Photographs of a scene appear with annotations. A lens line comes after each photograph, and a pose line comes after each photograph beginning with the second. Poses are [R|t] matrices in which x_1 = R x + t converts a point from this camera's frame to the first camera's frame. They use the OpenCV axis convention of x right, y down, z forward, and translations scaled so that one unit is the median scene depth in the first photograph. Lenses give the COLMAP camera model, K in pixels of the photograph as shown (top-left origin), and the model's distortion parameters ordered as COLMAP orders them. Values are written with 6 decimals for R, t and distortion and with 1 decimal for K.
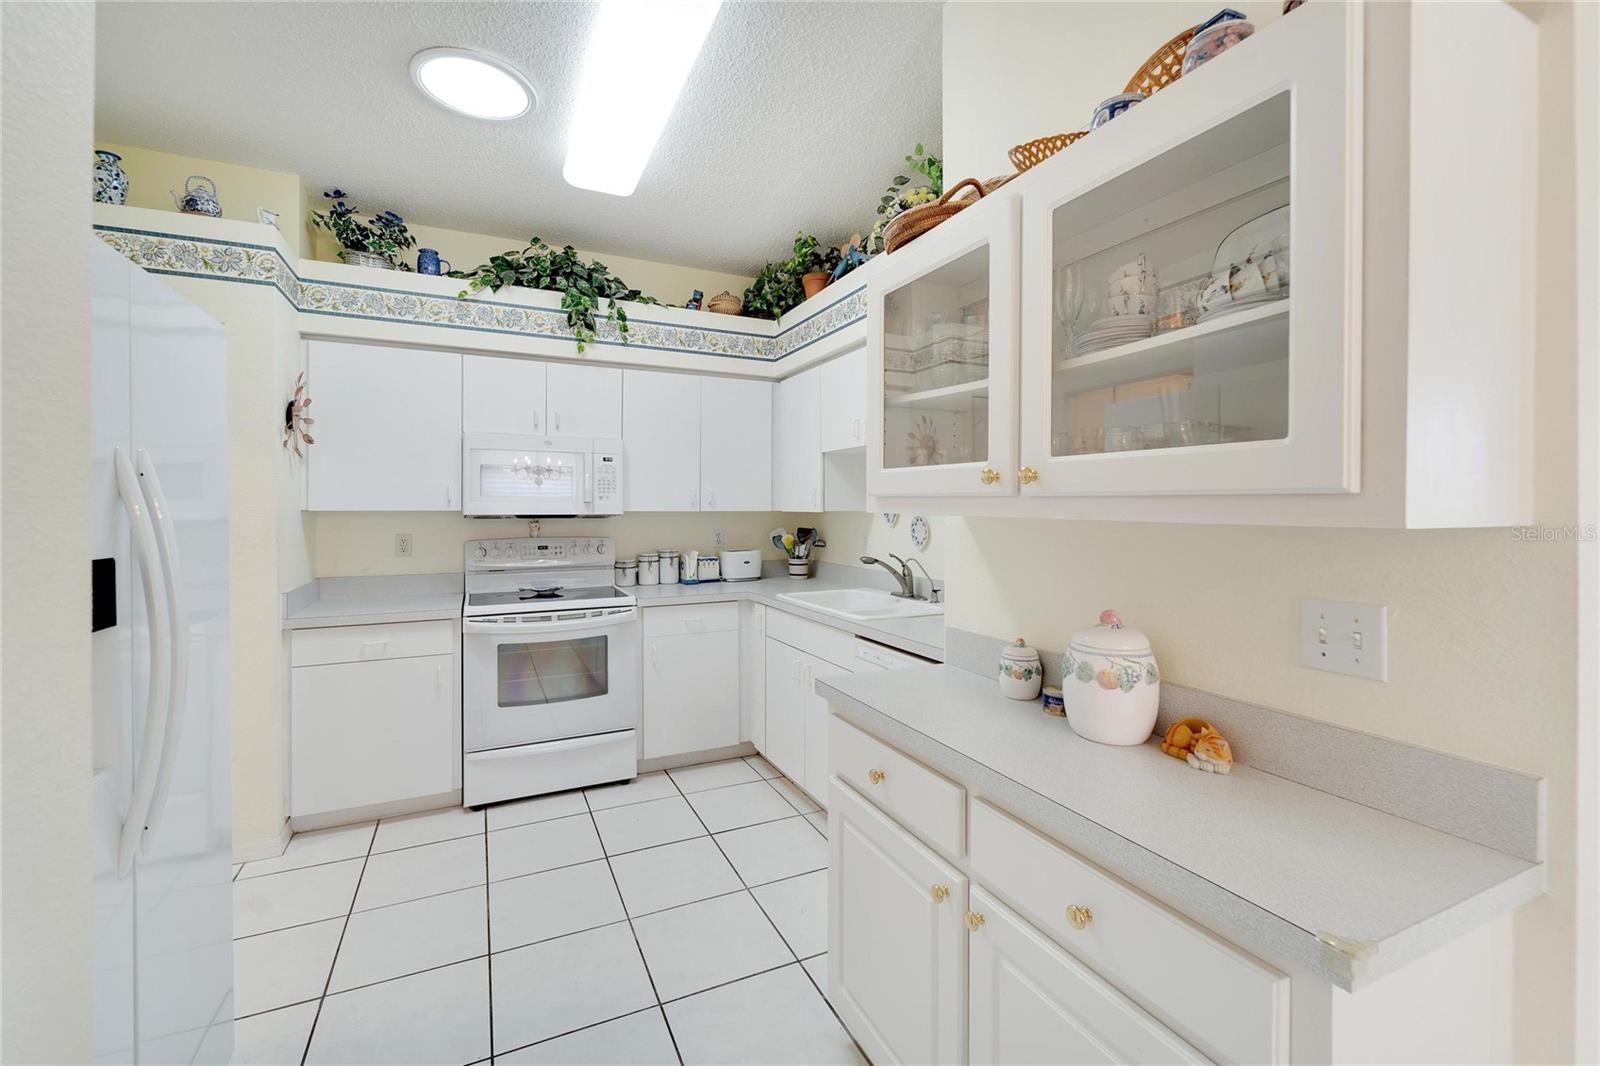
lens RADIAL K [[637.3, 0, 779.9], [0, 637.3, 514.0], [0, 0, 1]] dist [0.003745, -0.002431]
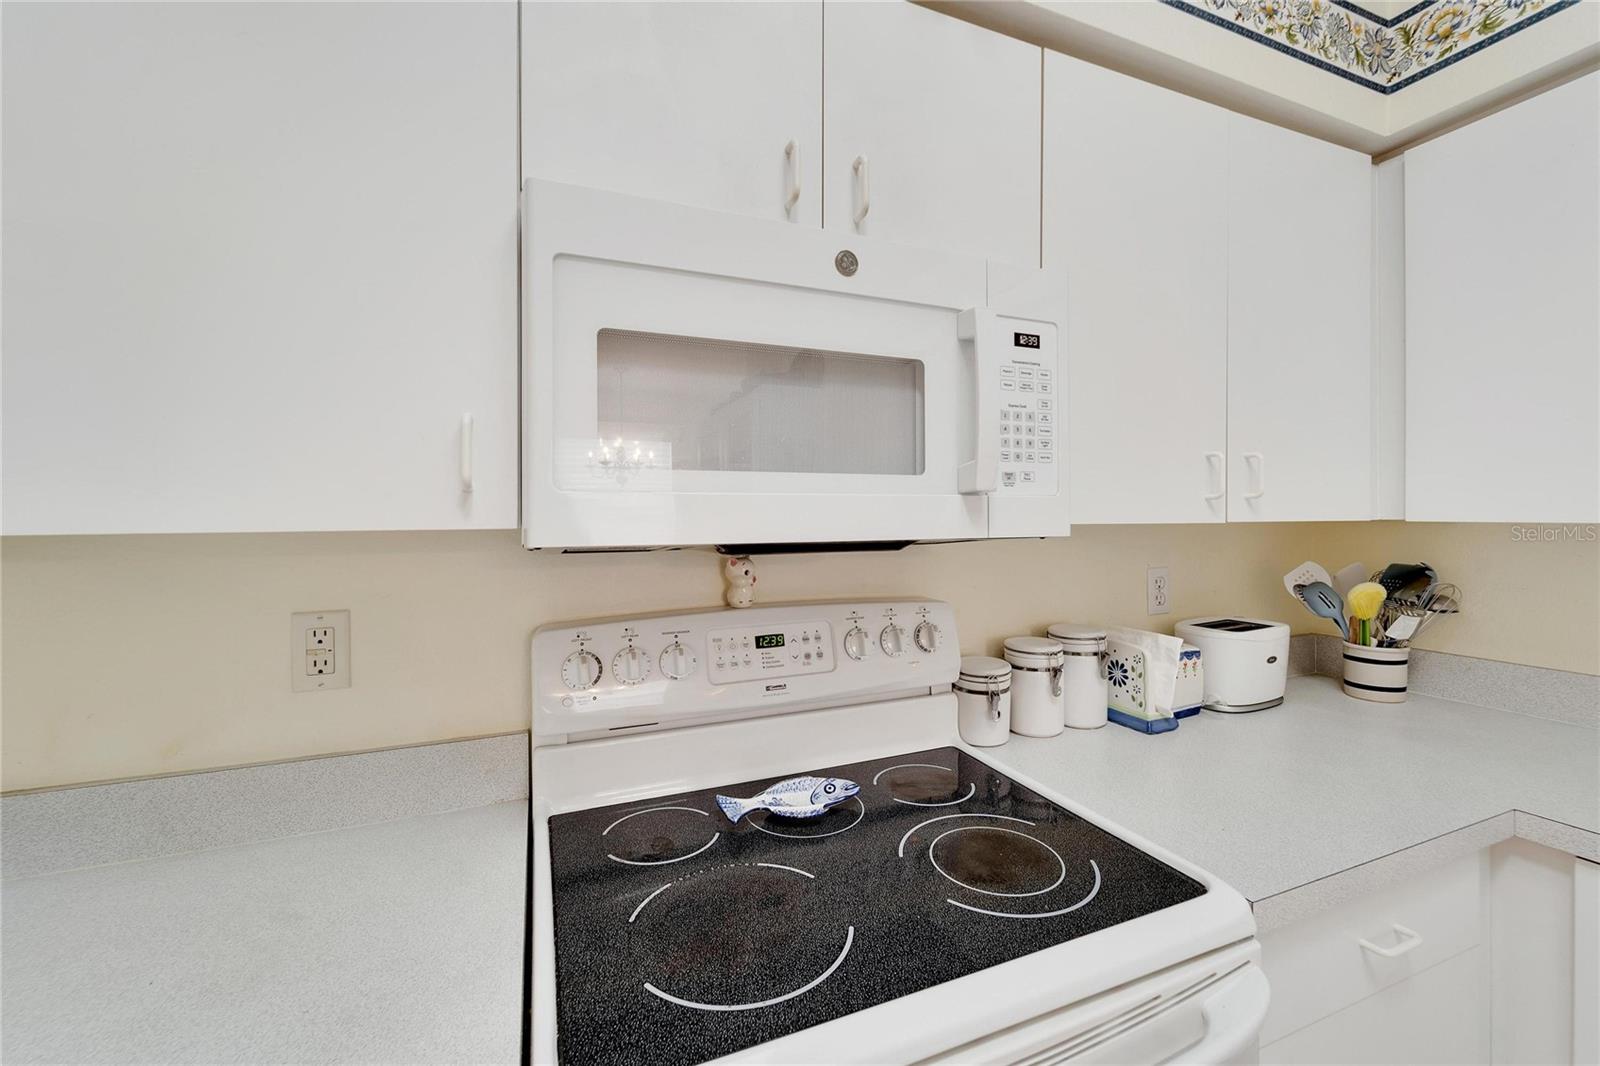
lens RADIAL K [[637.3, 0, 792.8], [0, 637.3, 519.5], [0, 0, 1]] dist [0.003745, -0.002431]
pose [[0.998186, -0.005890, -0.059910, -0.350719], [0.005733, 0.999980, -0.002791, -0.006817], [0.059925, 0.002443, 0.998200, 0.704832]]
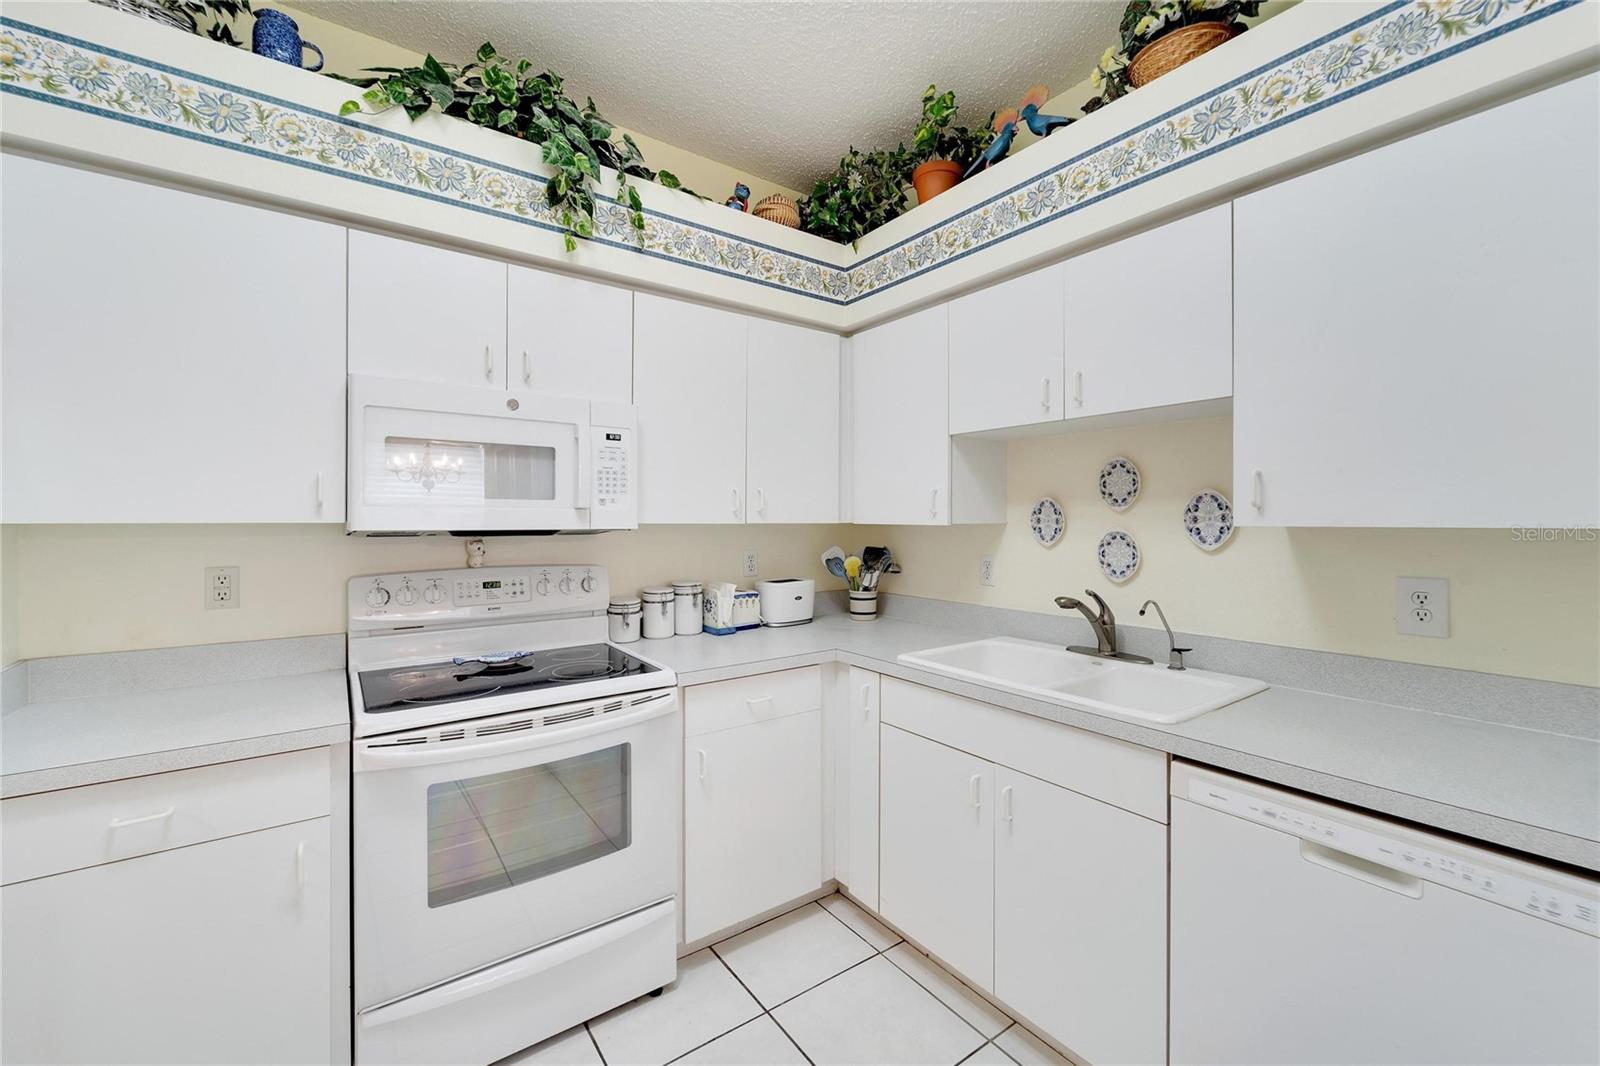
lens RADIAL K [[637.3, 0, 789.8], [0, 637.3, 524.1], [0, 0, 1]] dist [0.003745, -0.002431]
pose [[0.983517, 0.000781, 0.180817, -0.212164], [-0.000658, 1.000000, -0.000737, -0.003671], [-0.180817, 0.000605, 0.983517, 0.376898]]
